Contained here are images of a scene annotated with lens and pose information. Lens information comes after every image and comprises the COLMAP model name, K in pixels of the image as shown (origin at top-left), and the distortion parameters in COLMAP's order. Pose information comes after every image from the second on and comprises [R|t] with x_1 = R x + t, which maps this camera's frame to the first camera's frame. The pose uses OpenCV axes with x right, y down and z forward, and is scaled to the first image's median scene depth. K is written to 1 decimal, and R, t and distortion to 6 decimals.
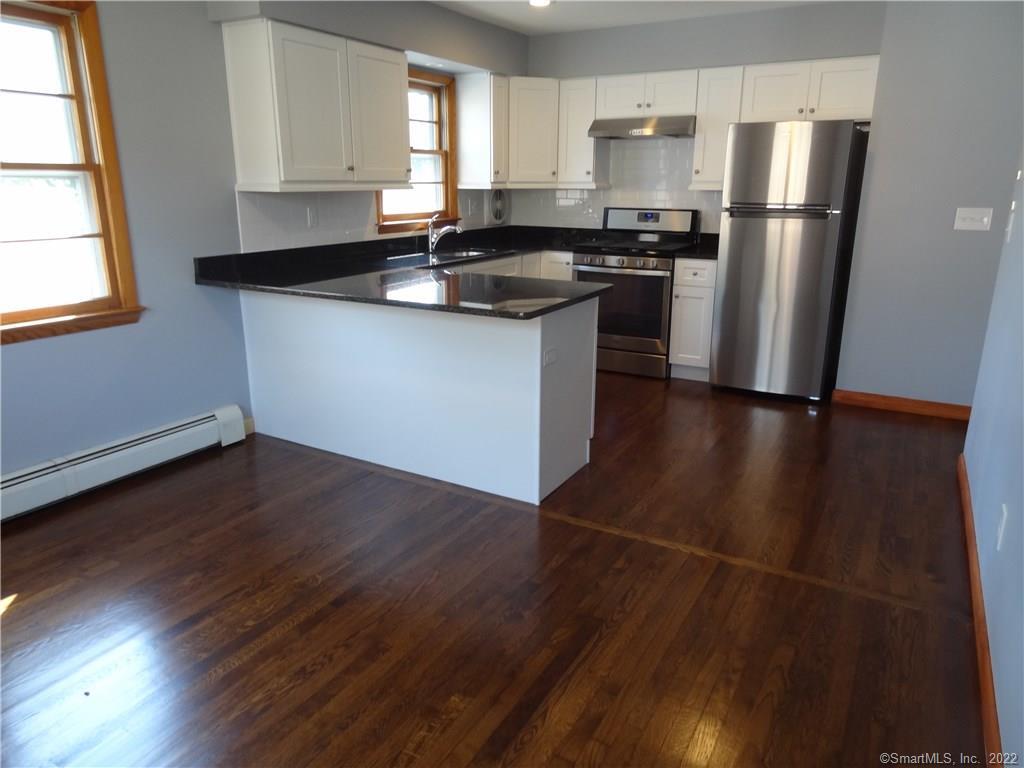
lens RADIAL K [[721.8, 0, 512.3], [0, 721.8, 382.3], [0, 0, 1]] dist [0.008133, -0.000898]
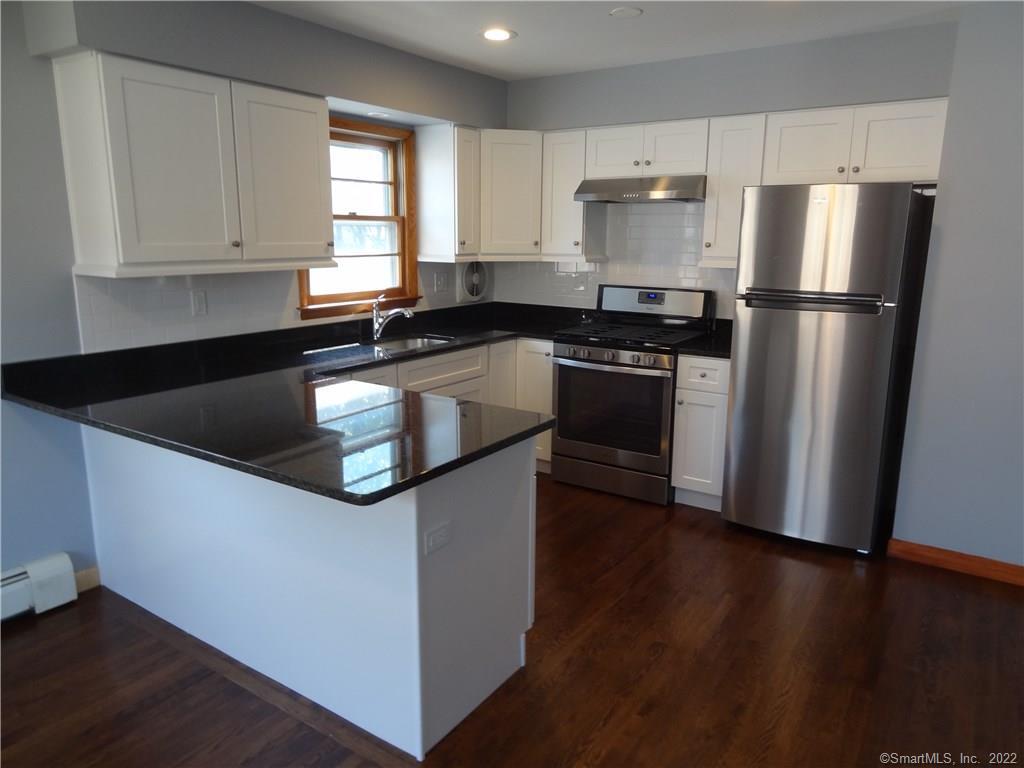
lens RADIAL K [[721.8, 0, 512.3], [0, 721.8, 382.3], [0, 0, 1]] dist [0.008133, -0.000898]
pose [[0.997272, 0.020128, -0.071022, 0.102533], [-0.024943, 0.997402, -0.067579, -0.084259], [0.069477, 0.069166, 0.995183, 0.213352]]
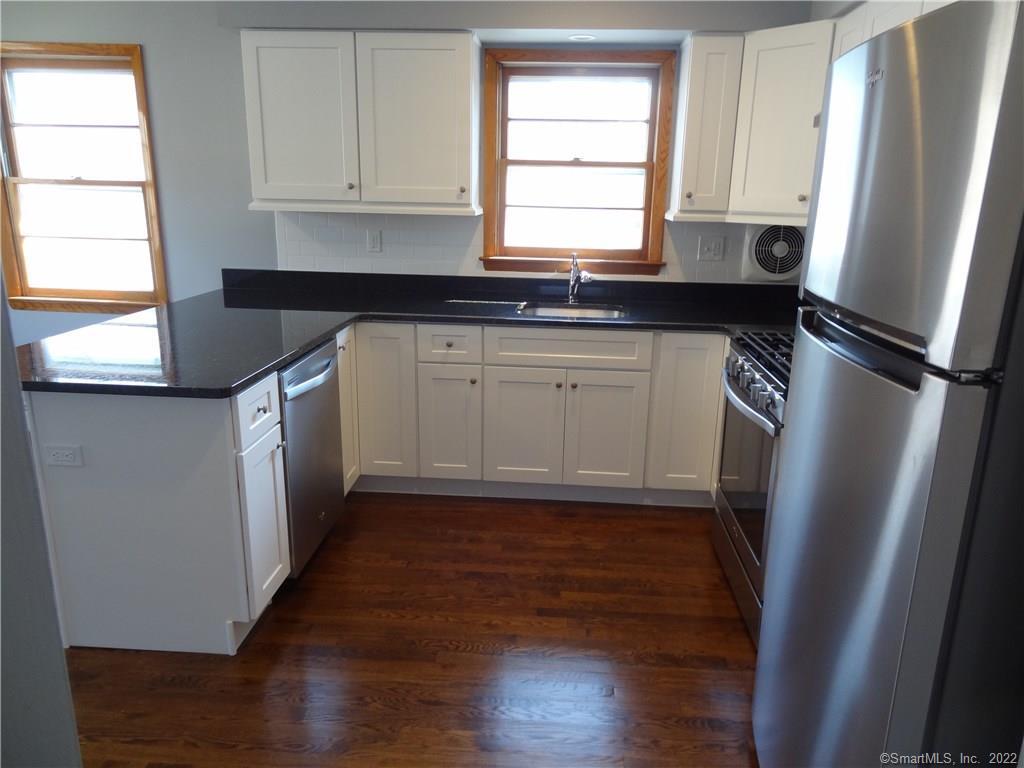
lens RADIAL K [[721.8, 0, 512.3], [0, 721.8, 382.3], [0, 0, 1]] dist [0.008133, -0.000898]
pose [[0.429696, 0.242465, -0.869811, 0.519721], [-0.263227, 0.955072, 0.136195, -0.195240], [0.863755, 0.170436, 0.474214, 0.647006]]
